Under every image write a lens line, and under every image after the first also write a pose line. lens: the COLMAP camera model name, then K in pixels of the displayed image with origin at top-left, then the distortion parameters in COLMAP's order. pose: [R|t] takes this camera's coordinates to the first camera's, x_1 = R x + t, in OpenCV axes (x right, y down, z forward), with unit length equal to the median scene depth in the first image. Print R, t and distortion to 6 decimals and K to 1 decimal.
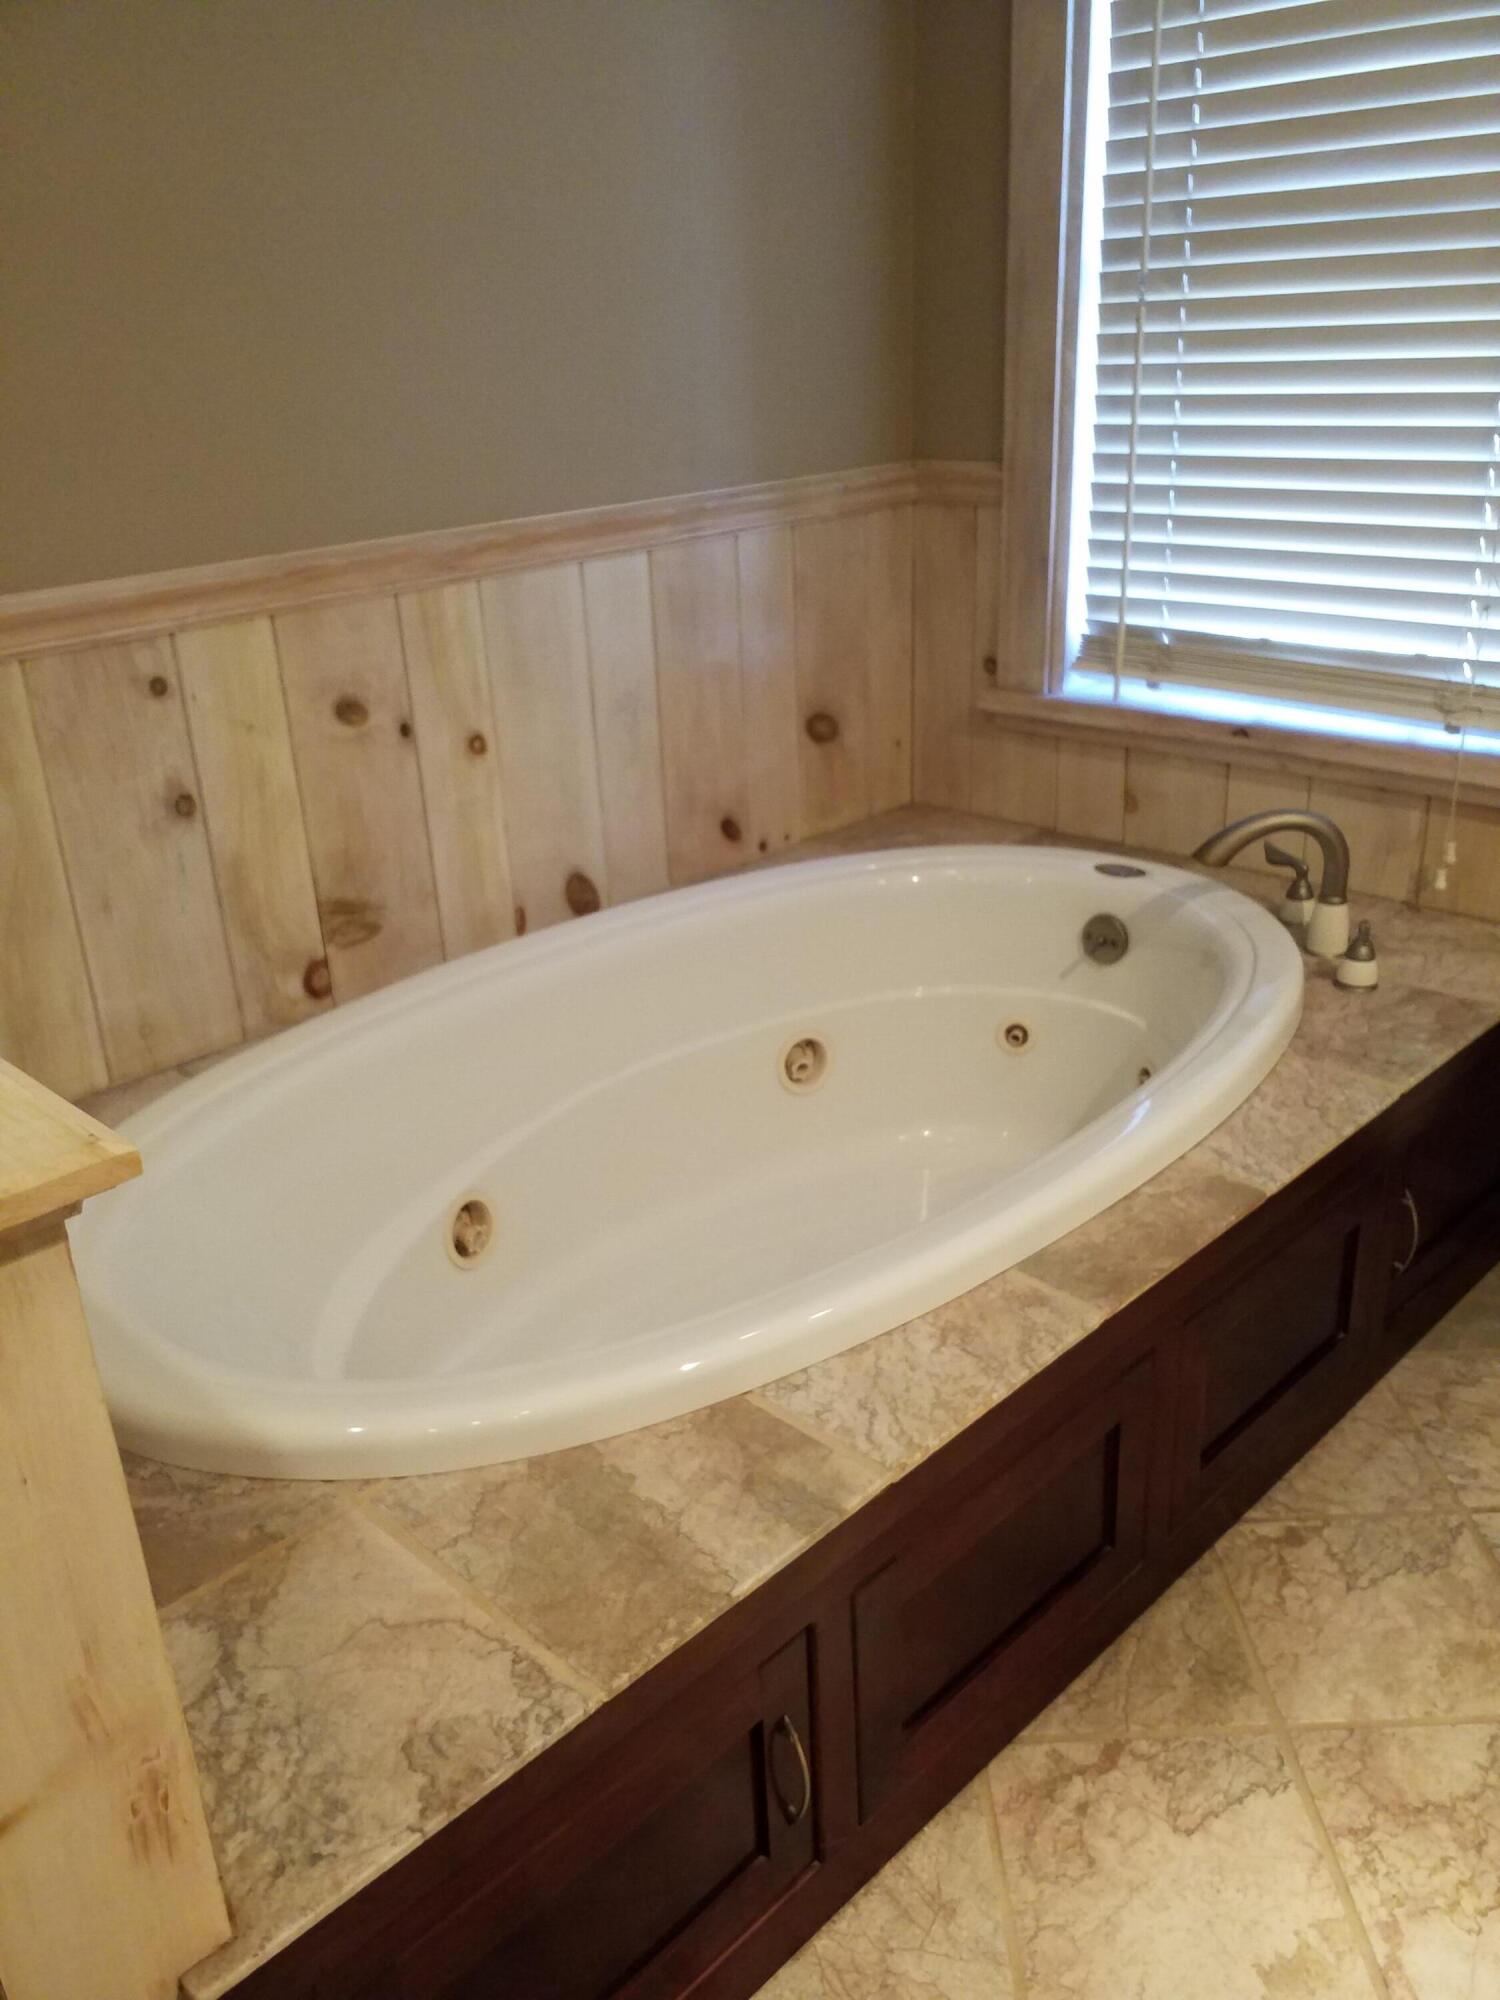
lens RADIAL K [[1618.6, 0, 779.5], [0, 1618.6, 1051.7], [0, 0, 1]] dist [-0.002221, -0.007254]
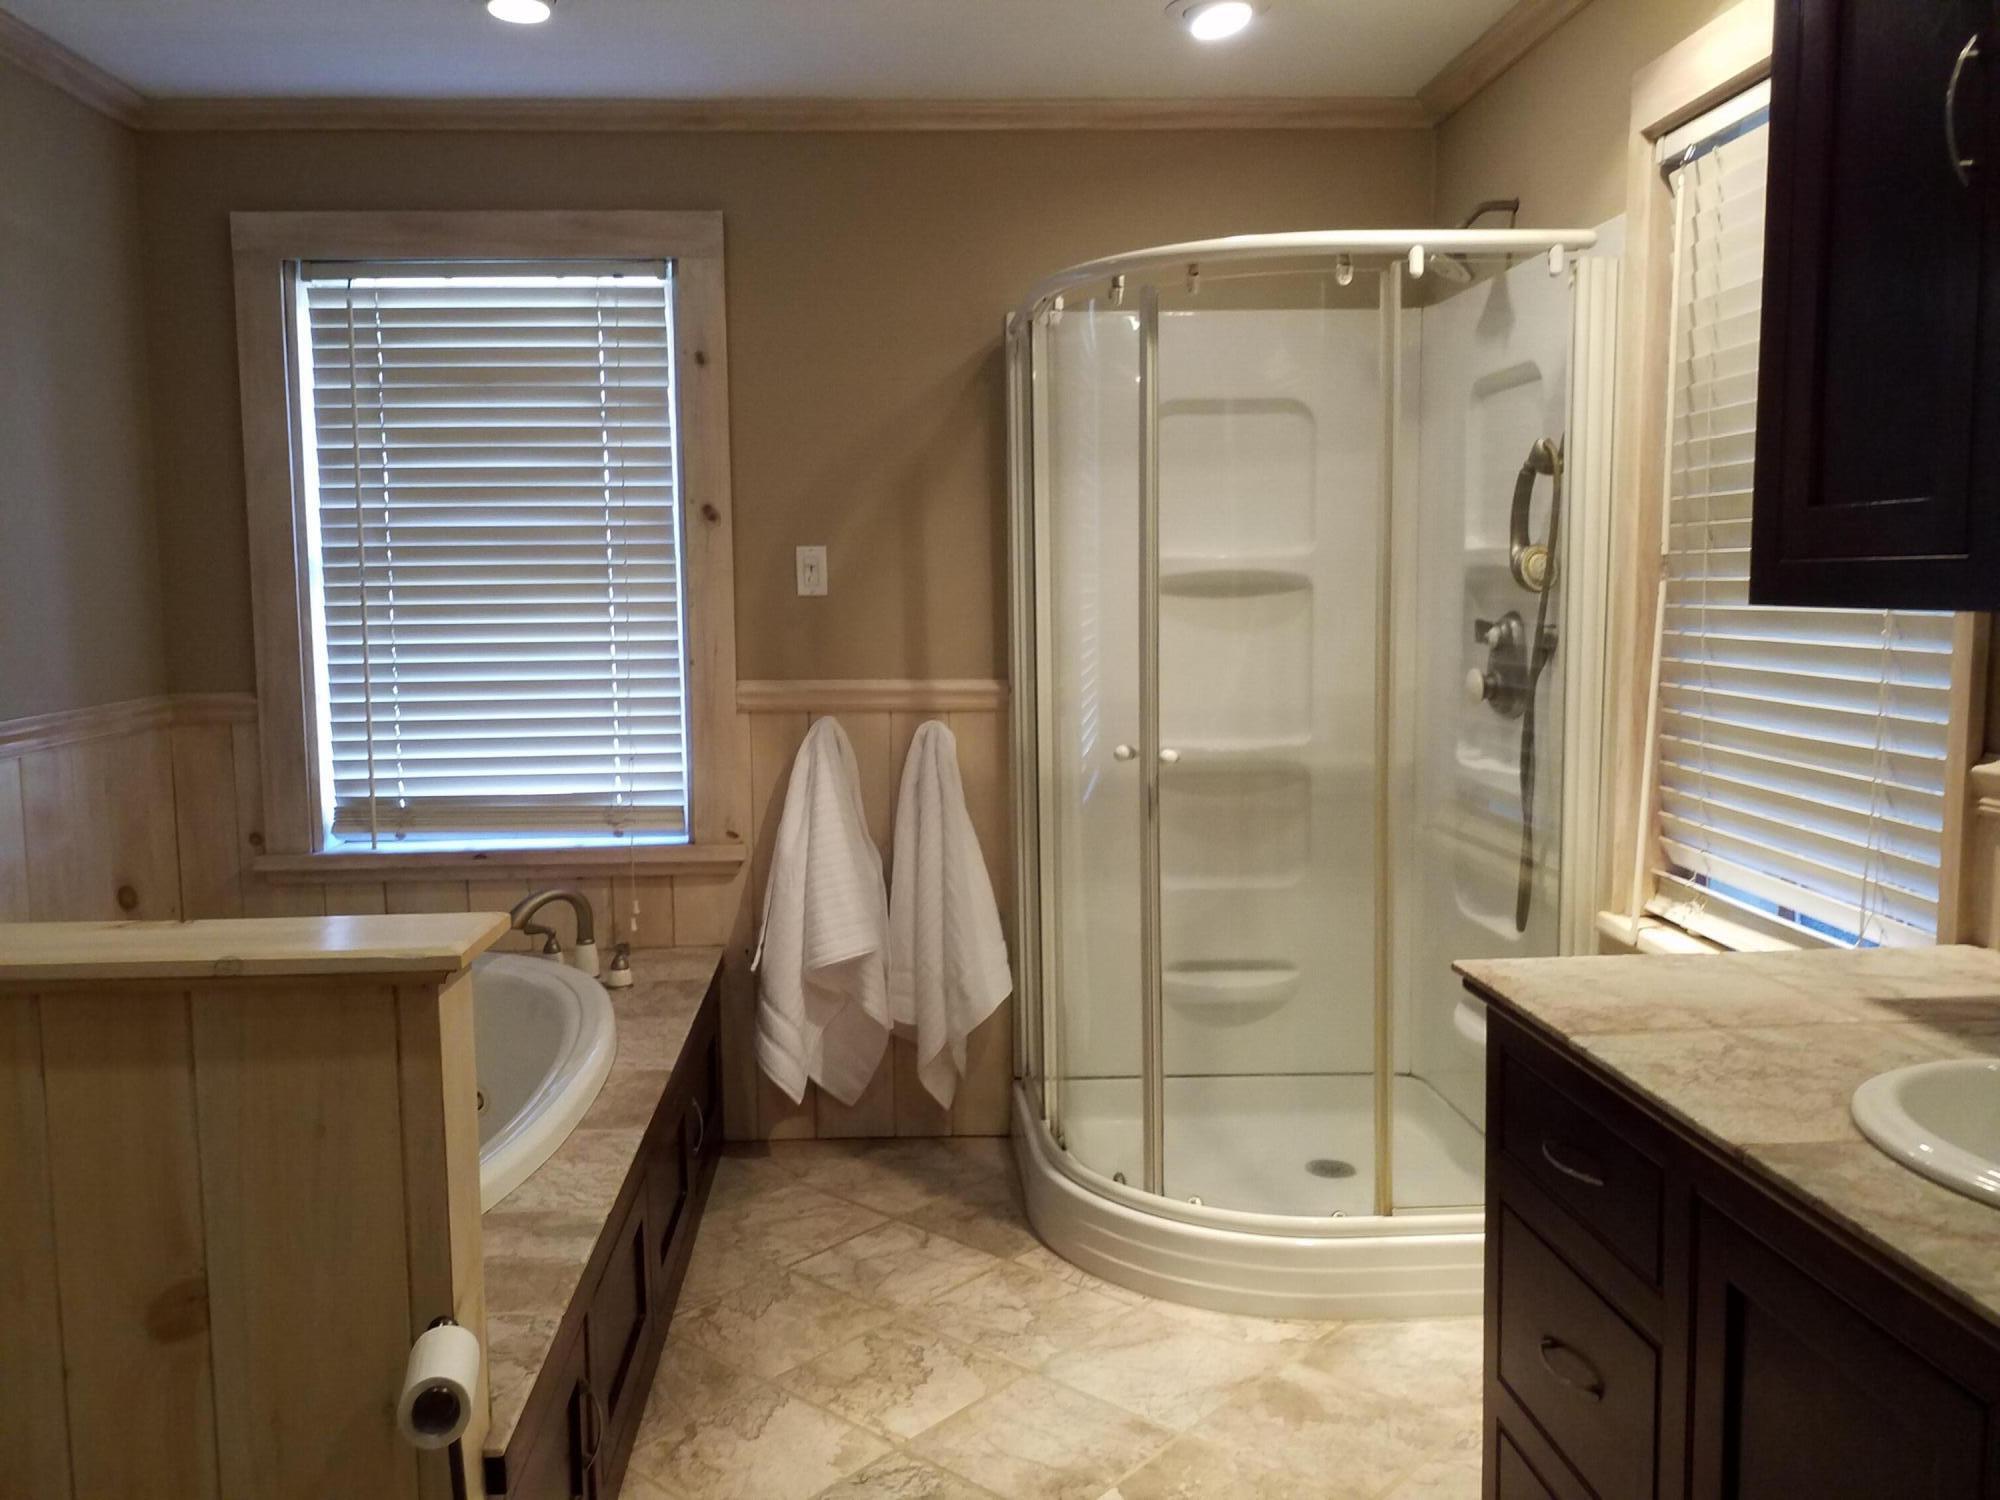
lens RADIAL K [[1618.6, 0, 994.8], [0, 1618.6, 749.4], [0, 0, 1]] dist [-0.002221, -0.007254]
pose [[0.664523, -0.043114, 0.746023, -0.521637], [0.293330, 0.933254, -0.207351, 0.162572], [-0.687290, 0.356620, 0.632815, -0.303005]]
